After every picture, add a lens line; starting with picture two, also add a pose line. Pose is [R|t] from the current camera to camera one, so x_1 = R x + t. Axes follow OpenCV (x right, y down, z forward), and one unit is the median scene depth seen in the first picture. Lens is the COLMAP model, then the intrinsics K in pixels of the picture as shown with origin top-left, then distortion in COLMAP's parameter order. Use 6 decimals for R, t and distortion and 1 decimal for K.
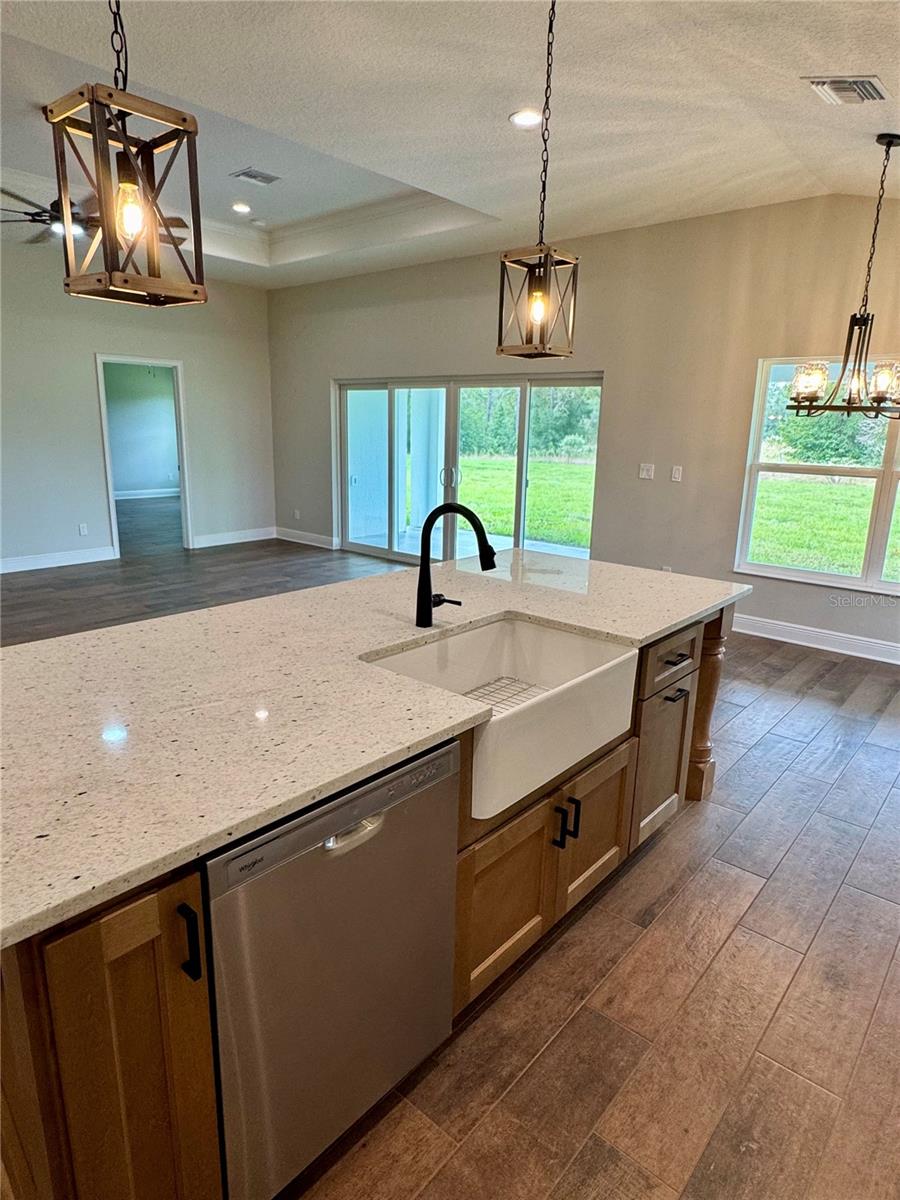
lens RADIAL K [[700.8, 0, 450.0], [0, 700.8, 600.0], [0, 0, 1]] dist [-0.005028, -0.001083]
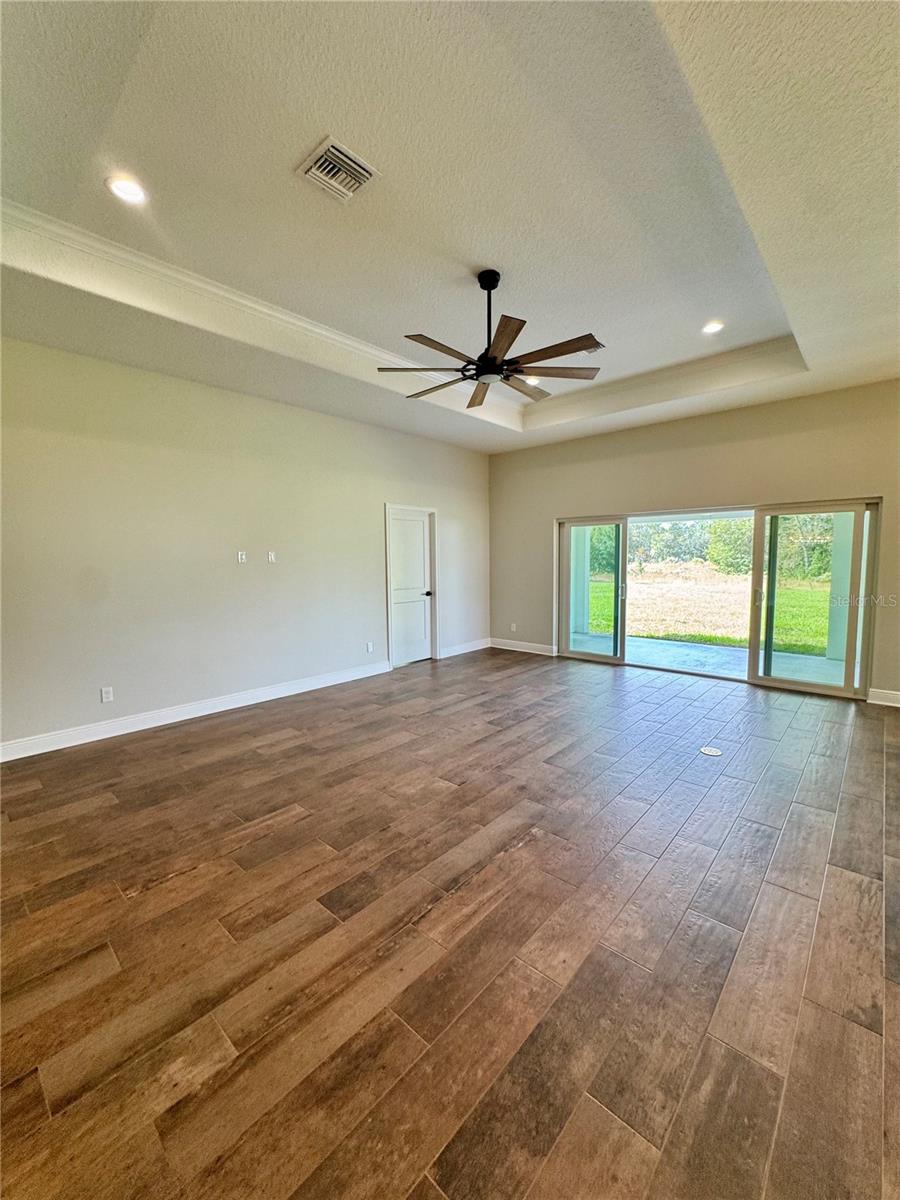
lens RADIAL K [[482.2, 0, 453.4], [0, 482.2, 596.9], [0, 0, 1]] dist [-0.002839, 0.000058]
pose [[0.999363, -0.029408, -0.020228, -0.351304], [0.025681, 0.986010, -0.164694, -0.045585], [0.024788, 0.164069, 0.986137, 0.186477]]
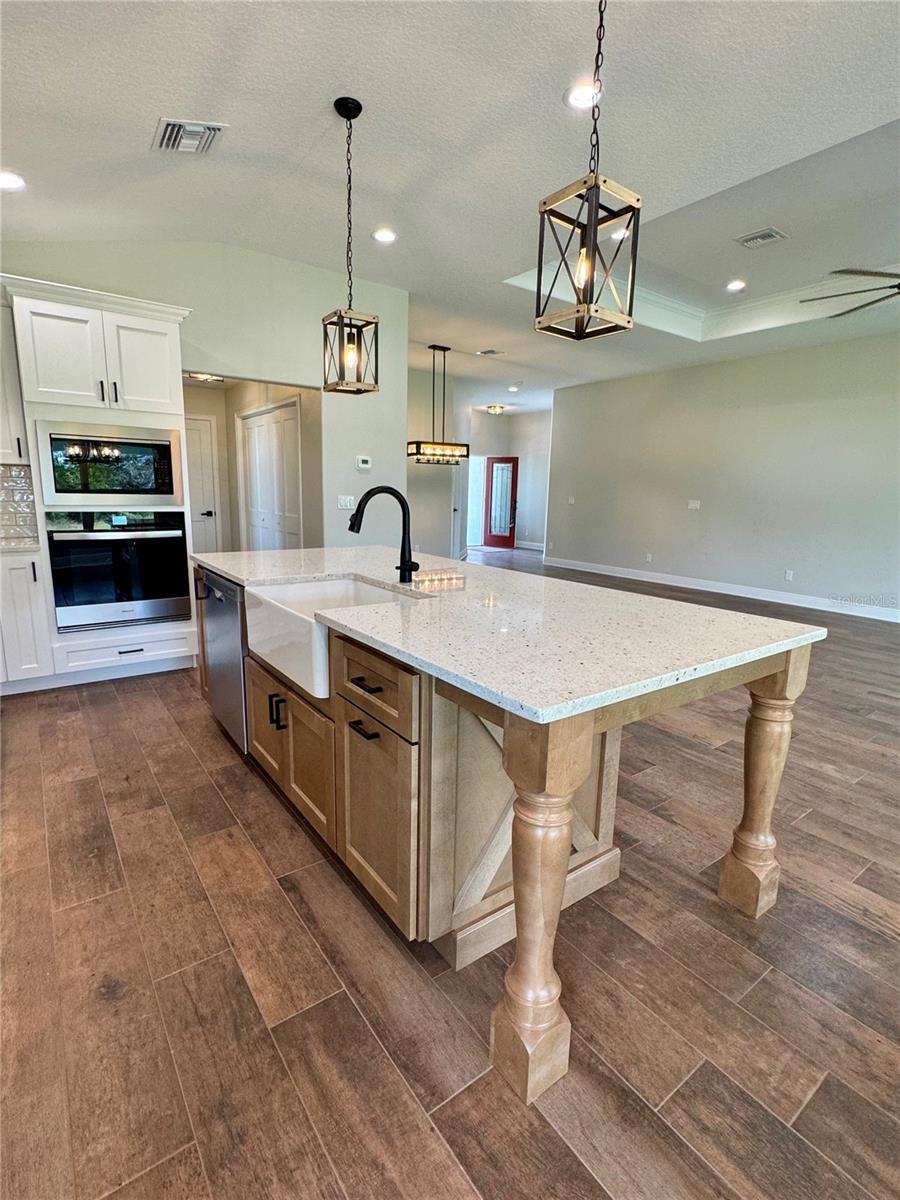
lens RADIAL K [[578.1, 0, 454.8], [0, 578.1, 597.5], [0, 0, 1]] dist [-0.000727, -0.000112]
pose [[-0.214961, 0.153022, -0.964560, 0.285710], [-0.268529, 0.940320, 0.209021, -0.053711], [0.938980, 0.303944, -0.161041, 0.360177]]
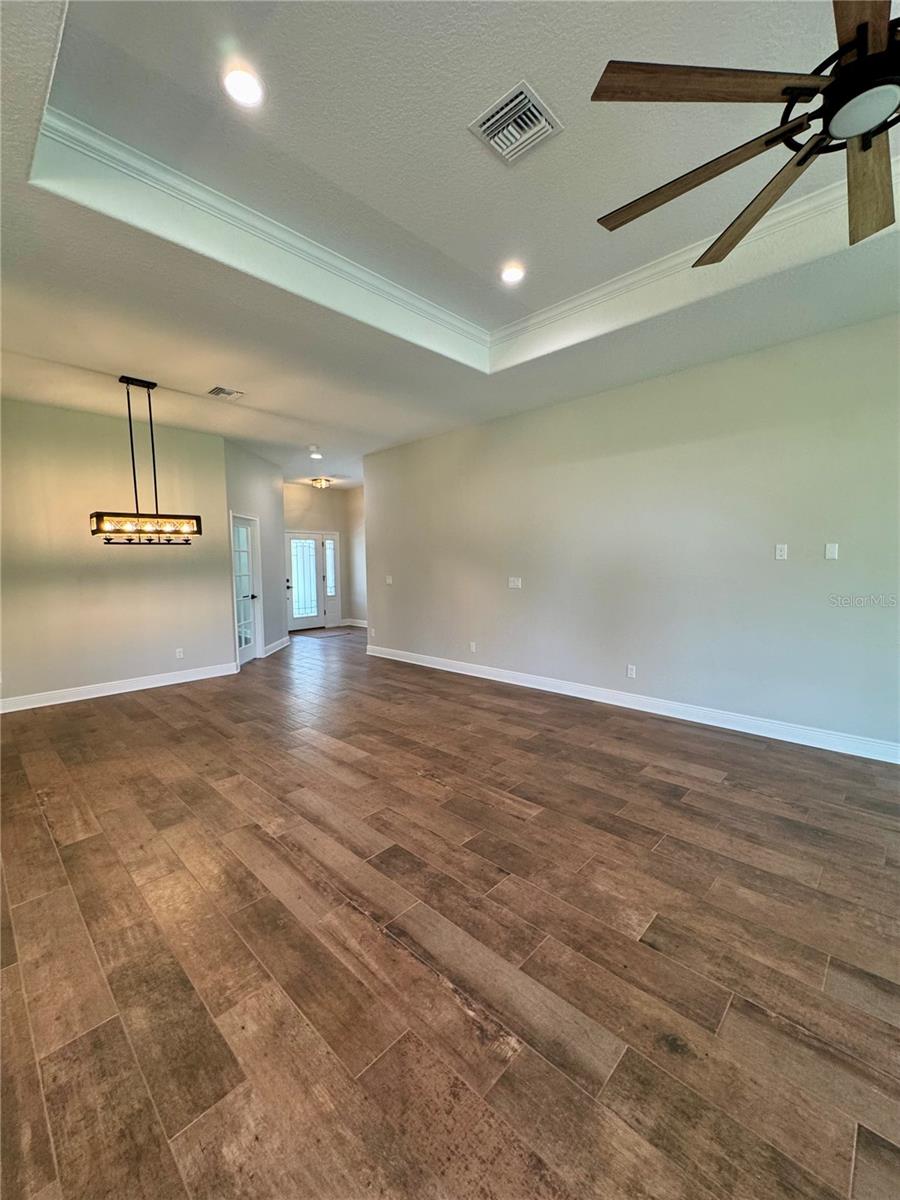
lens RADIAL K [[482.2, 0, 453.4], [0, 482.2, 596.9], [0, 0, 1]] dist [-0.002839, 0.000058]
pose [[-0.042664, 0.055864, -0.997526, -0.128853], [-0.234504, 0.969983, 0.064351, -0.114409], [0.971178, 0.236669, -0.028283, 0.484252]]
